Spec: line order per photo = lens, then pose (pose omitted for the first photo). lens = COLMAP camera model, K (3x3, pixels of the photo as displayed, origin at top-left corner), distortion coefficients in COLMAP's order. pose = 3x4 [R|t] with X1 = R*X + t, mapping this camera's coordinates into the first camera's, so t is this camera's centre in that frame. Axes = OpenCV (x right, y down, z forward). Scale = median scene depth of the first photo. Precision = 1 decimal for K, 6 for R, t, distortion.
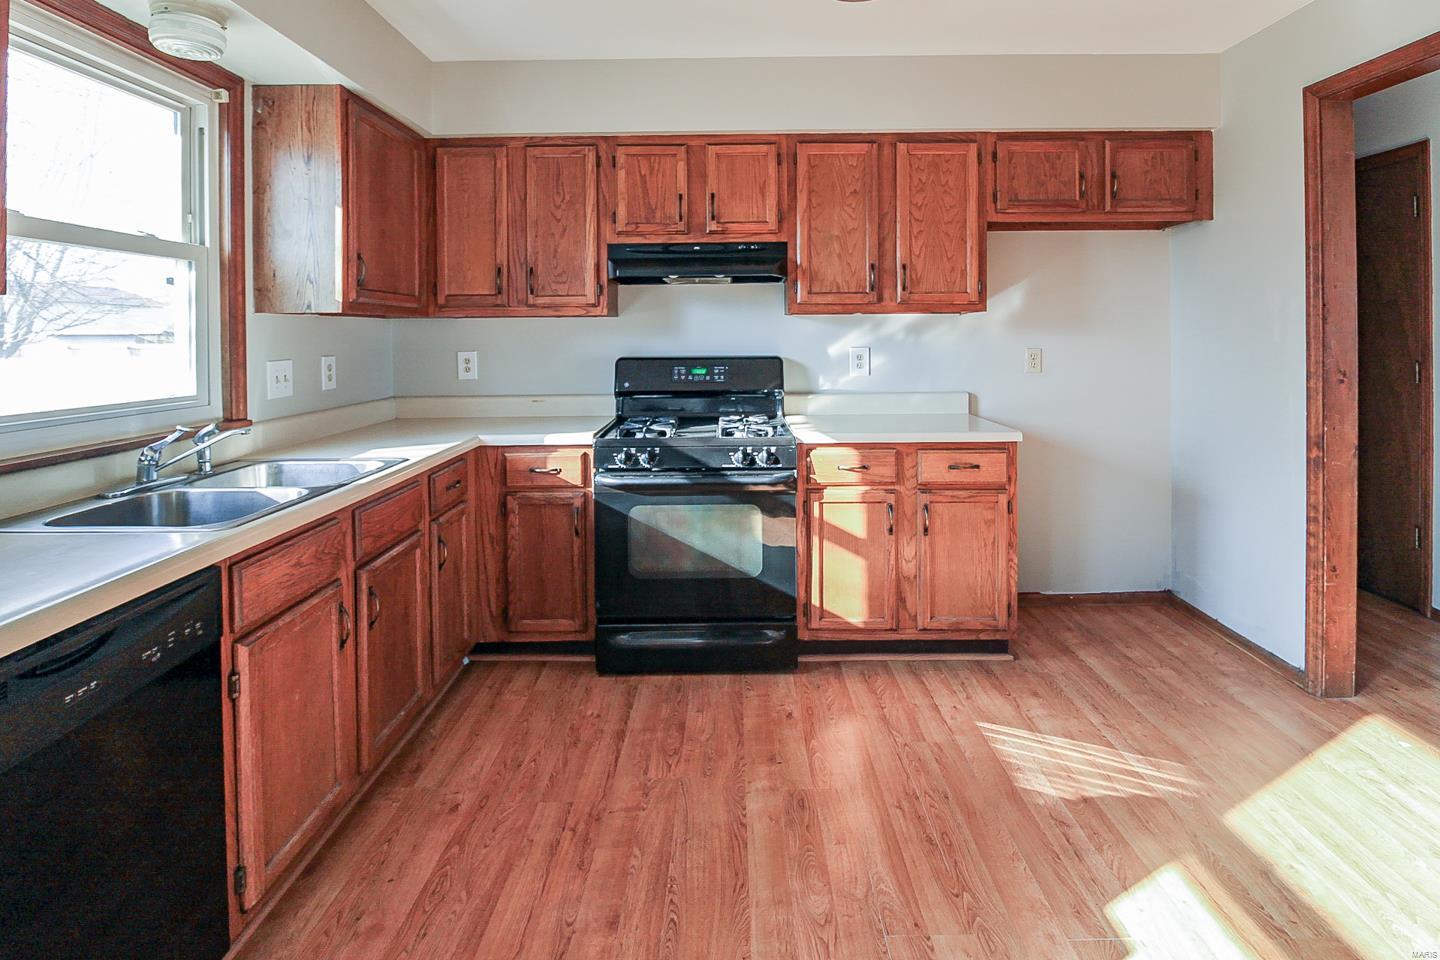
lens RADIAL K [[720.3, 0, 719.2], [0, 720.3, 339.3], [0, 0, 1]] dist [-0.001124, -0.000540]
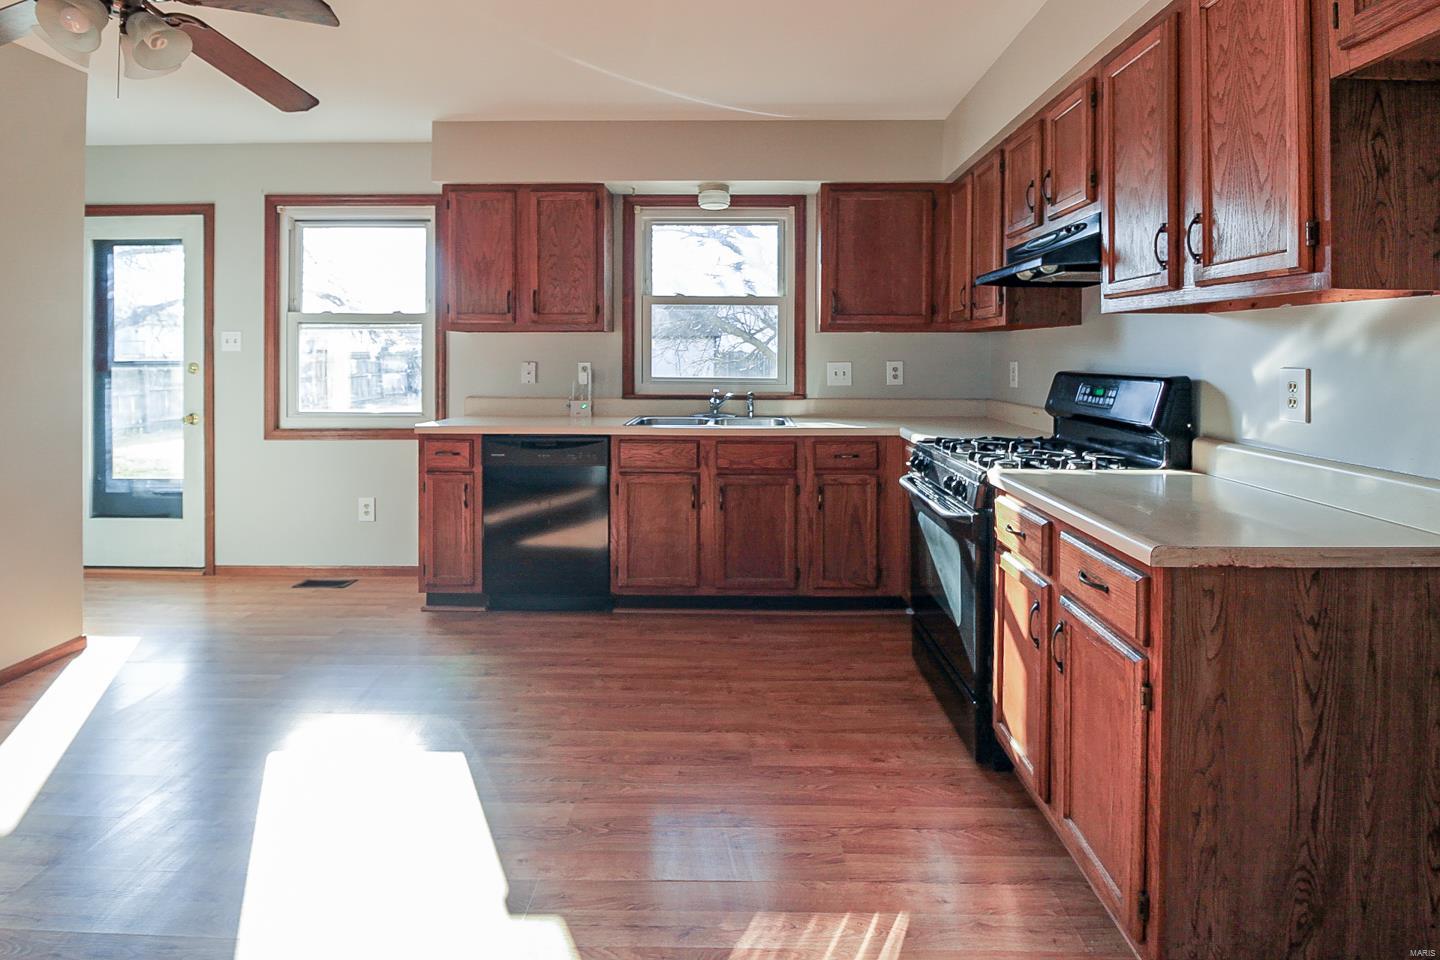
lens RADIAL K [[695.7, 0, 720.0], [0, 695.7, 349.4], [0, 0, 1]] dist [-0.000119, -0.000044]
pose [[-0.007311, 0.001630, -0.999972, 0.792275], [-0.011688, 0.999930, 0.001716, 0.001778], [0.999905, 0.011700, -0.007291, 0.646293]]
